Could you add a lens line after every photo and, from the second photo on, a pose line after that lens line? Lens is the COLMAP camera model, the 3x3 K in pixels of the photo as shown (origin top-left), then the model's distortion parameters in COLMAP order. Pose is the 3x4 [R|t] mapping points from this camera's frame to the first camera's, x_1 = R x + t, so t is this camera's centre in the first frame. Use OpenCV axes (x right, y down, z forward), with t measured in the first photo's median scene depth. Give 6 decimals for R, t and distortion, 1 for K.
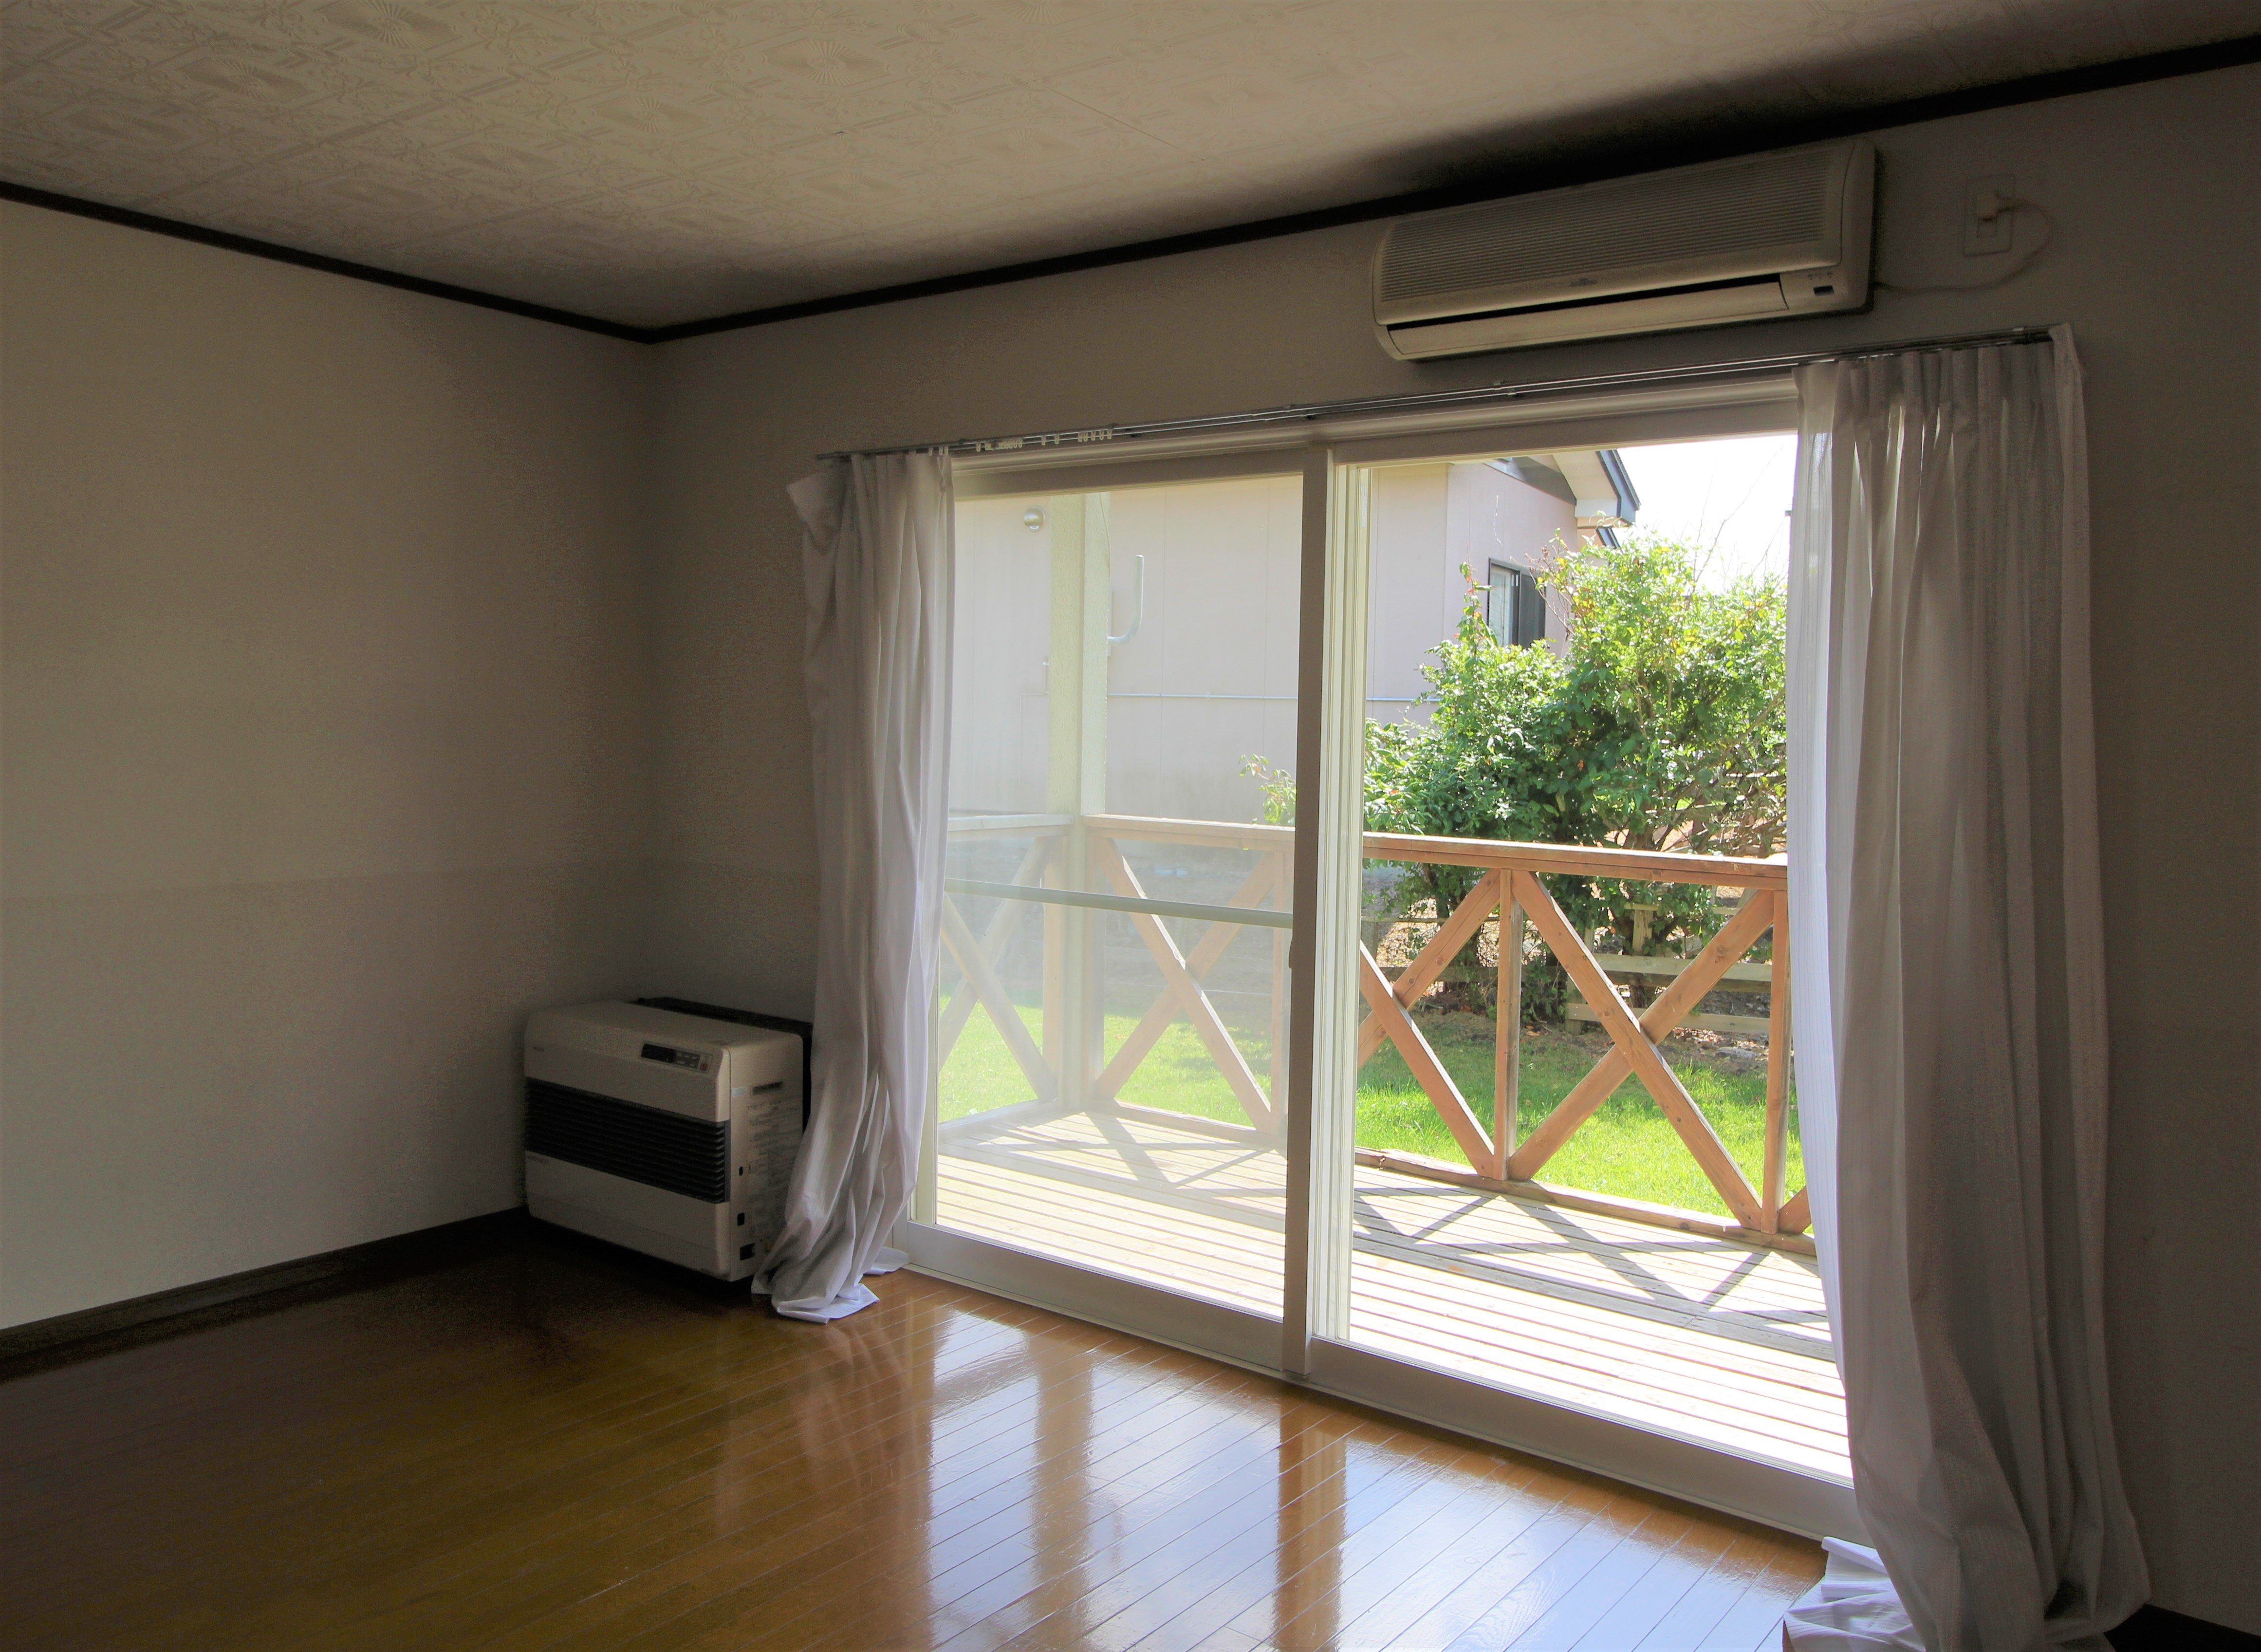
lens RADIAL K [[1846.3, 0, 1137.6], [0, 1846.3, 847.3], [0, 0, 1]] dist [0.015763, 0.000901]
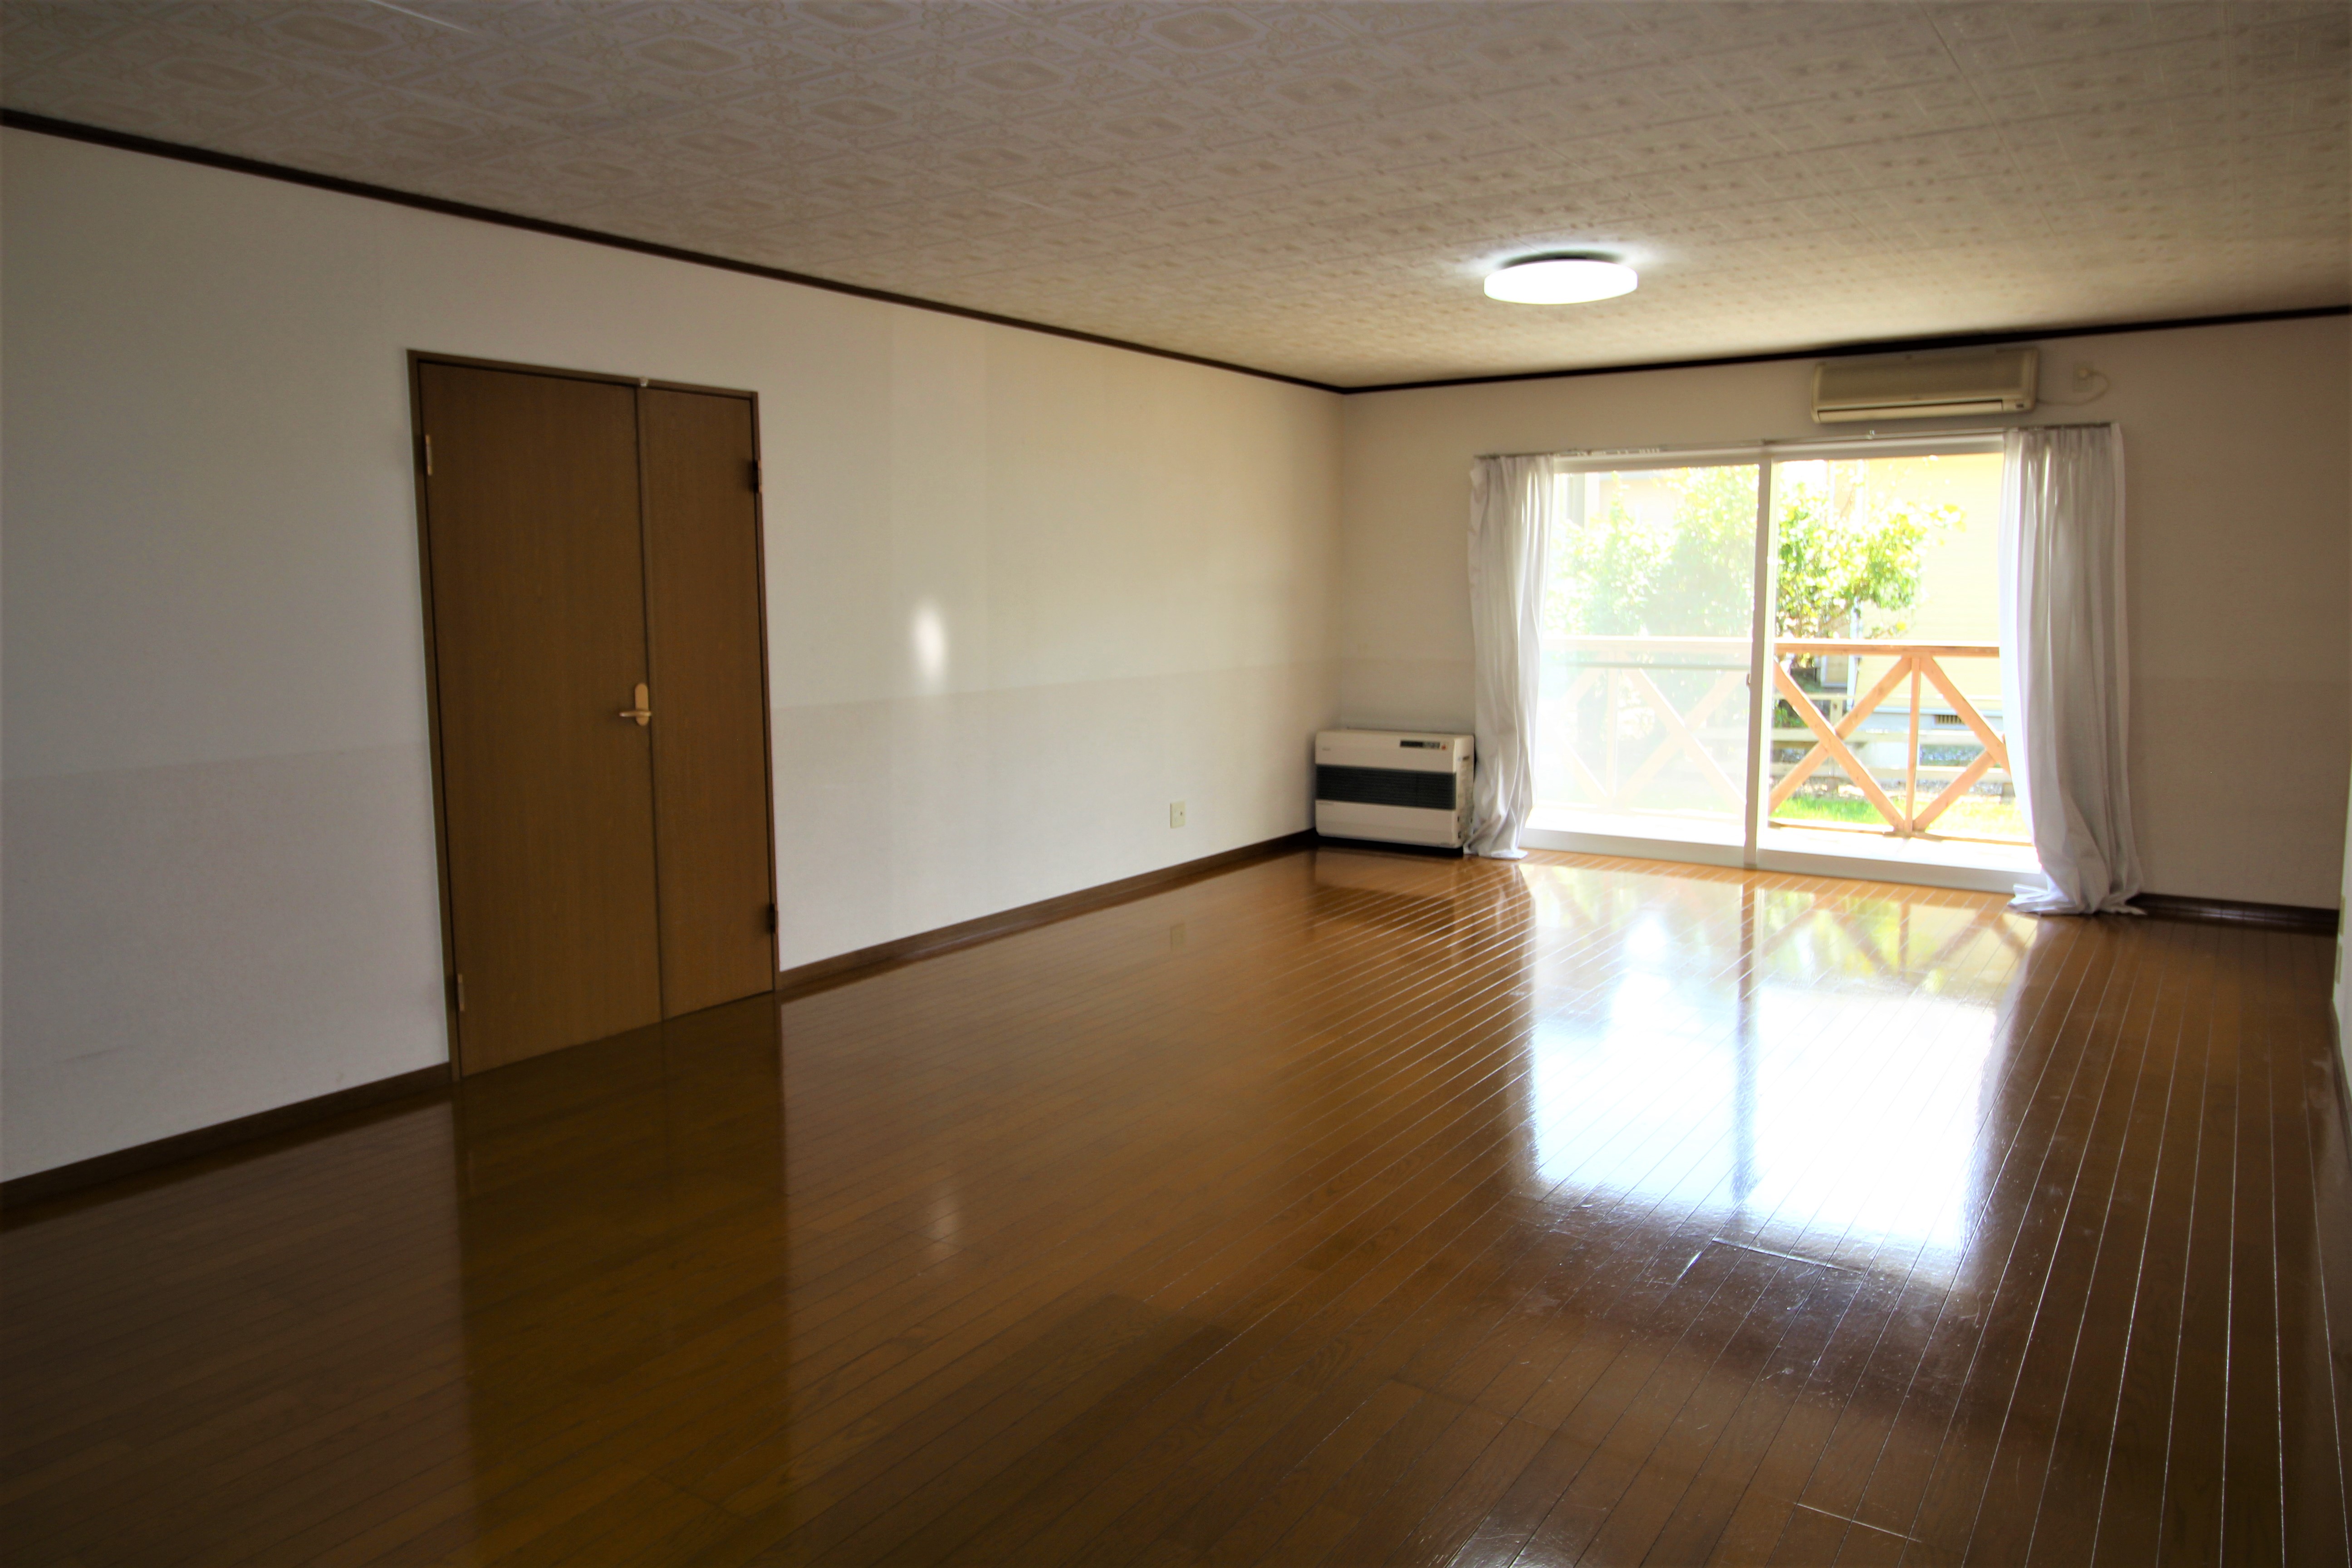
lens RADIAL K [[1573.9, 0, 1164.9], [0, 1573.9, 775.0], [0, 0, 1]] dist [0.011249, -0.010780]
pose [[0.999379, -0.029854, 0.018740, -0.590572], [0.028831, 0.998195, 0.052681, 0.045006], [-0.020279, -0.052108, 0.998436, -0.811029]]
